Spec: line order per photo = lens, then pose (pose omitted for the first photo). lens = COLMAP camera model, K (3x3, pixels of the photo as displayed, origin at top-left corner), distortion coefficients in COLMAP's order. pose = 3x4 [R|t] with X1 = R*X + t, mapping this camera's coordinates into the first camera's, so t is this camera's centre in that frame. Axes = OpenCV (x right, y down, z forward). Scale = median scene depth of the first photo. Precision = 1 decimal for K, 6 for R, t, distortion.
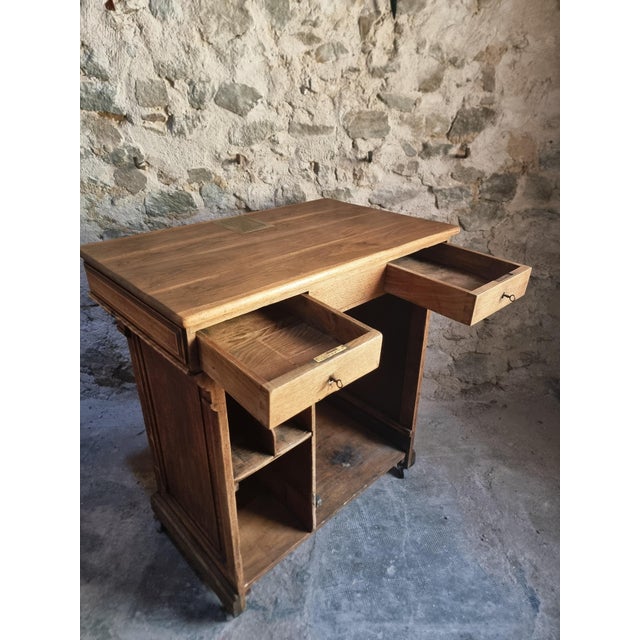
lens RADIAL K [[456.2, 0, 309.9], [0, 456.2, 319.8], [0, 0, 1]] dist [0.058872, -0.062590]
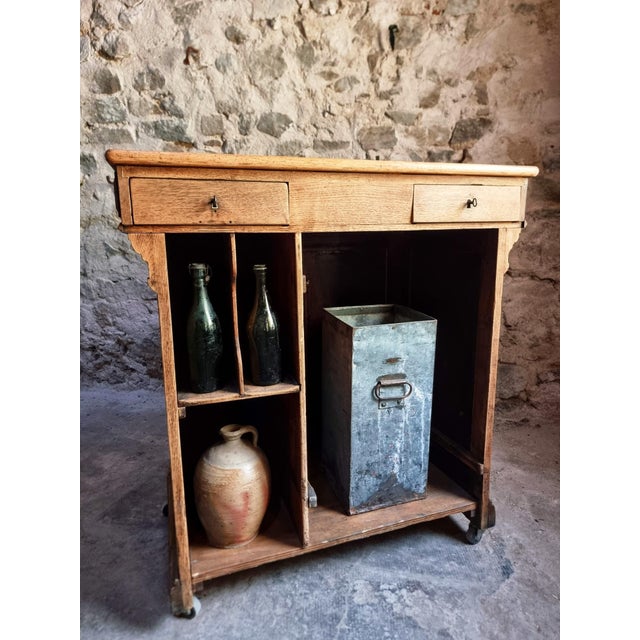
lens RADIAL K [[456.2, 0, 319.7], [0, 456.2, 321.5], [0, 0, 1]] dist [0.058872, -0.062590]
pose [[0.971954, 0.035725, -0.232440, 0.276794], [-0.096439, 0.962012, -0.255408, 0.350576], [0.214486, 0.270661, 0.938477, -0.011397]]
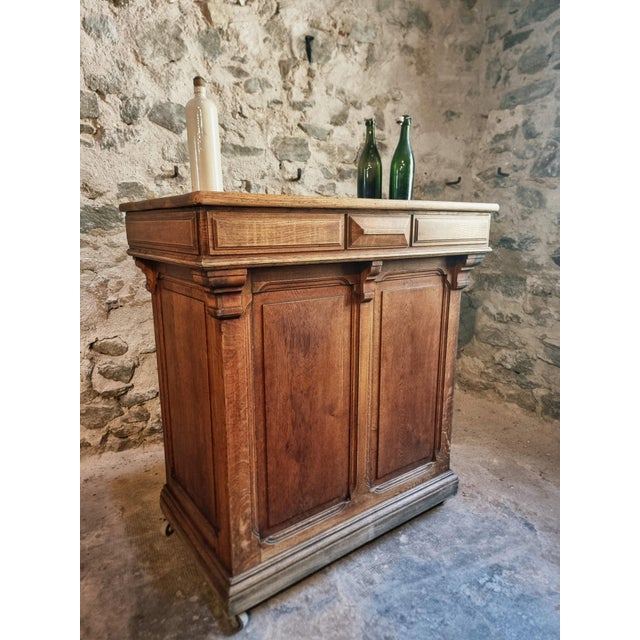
lens RADIAL K [[456.2, 0, 321.2], [0, 456.2, 325.6], [0, 0, 1]] dist [0.058872, -0.062590]
pose [[0.921976, -0.083747, 0.378083, -0.281129], [0.172949, 0.962604, -0.208524, 0.252708], [-0.346481, 0.257643, 0.901981, 0.060825]]
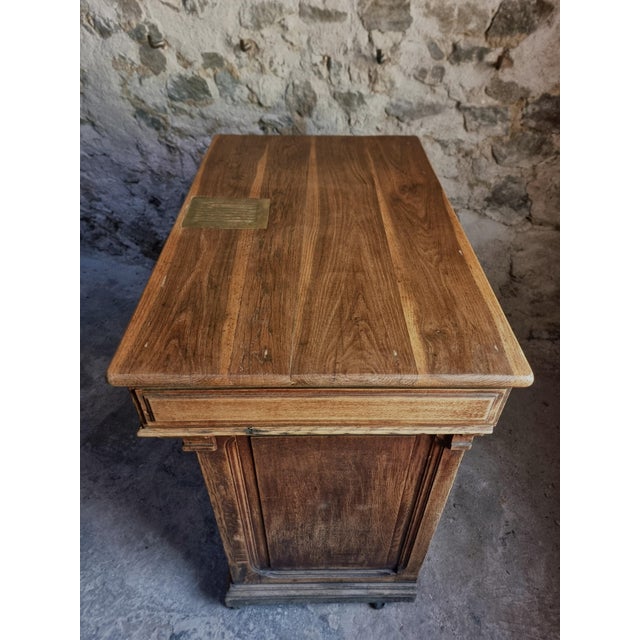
lens RADIAL K [[456.2, 0, 318.7], [0, 456.2, 320.7], [0, 0, 1]] dist [0.058872, -0.062590]
pose [[0.926348, 0.250378, -0.281407, 0.390315], [-0.177959, 0.949374, 0.258880, -0.098047], [0.331979, -0.189734, 0.924008, 0.099367]]
